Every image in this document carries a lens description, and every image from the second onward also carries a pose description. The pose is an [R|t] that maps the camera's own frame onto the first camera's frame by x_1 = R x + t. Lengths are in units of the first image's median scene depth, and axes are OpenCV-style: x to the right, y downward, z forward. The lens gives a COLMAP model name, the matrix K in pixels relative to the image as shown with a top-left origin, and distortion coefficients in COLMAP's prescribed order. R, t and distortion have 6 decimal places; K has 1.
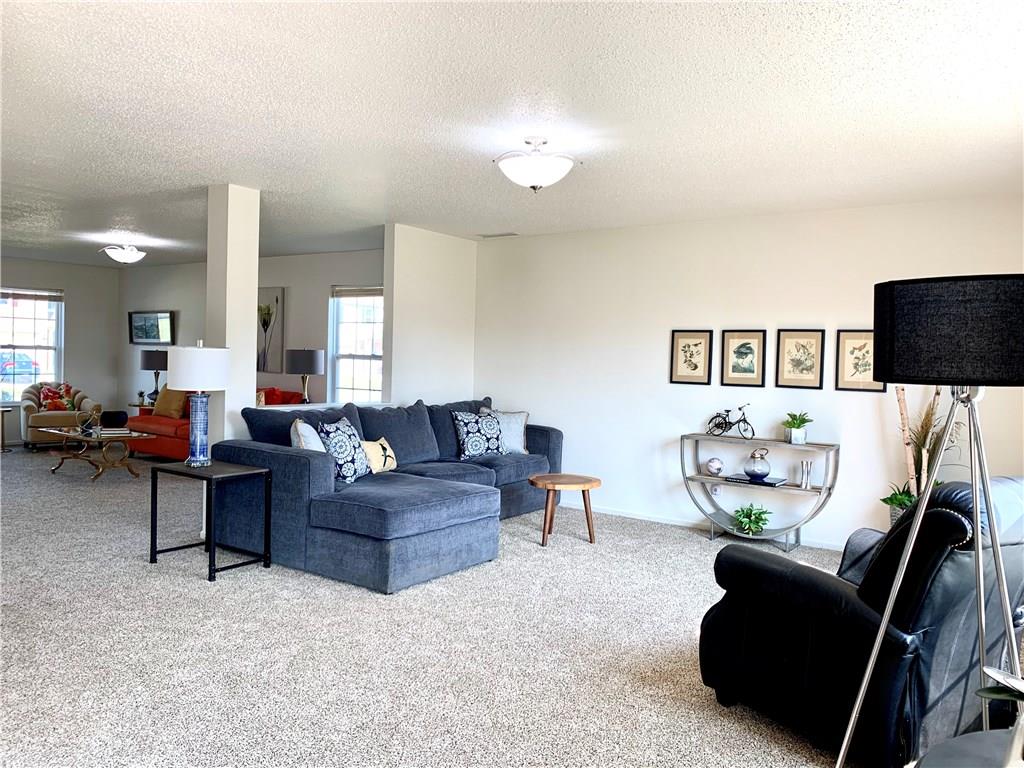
lens RADIAL K [[768.5, 0, 512.0], [0, 768.5, 384.0], [0, 0, 1]] dist [0.001750, 0.001649]
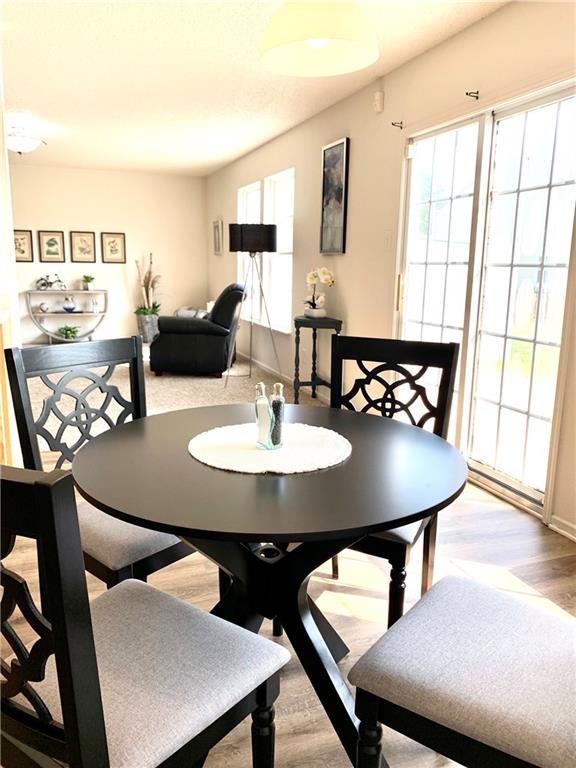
lens RADIAL K [[576.4, 0, 288.0], [0, 576.4, 384.0], [0, 0, 1]] dist [0.001750, 0.001649]
pose [[0.535033, -0.190759, 0.823013, -0.604464], [0.028547, 0.977701, 0.208054, 0.016784], [-0.844349, -0.087821, 0.528548, -0.242197]]
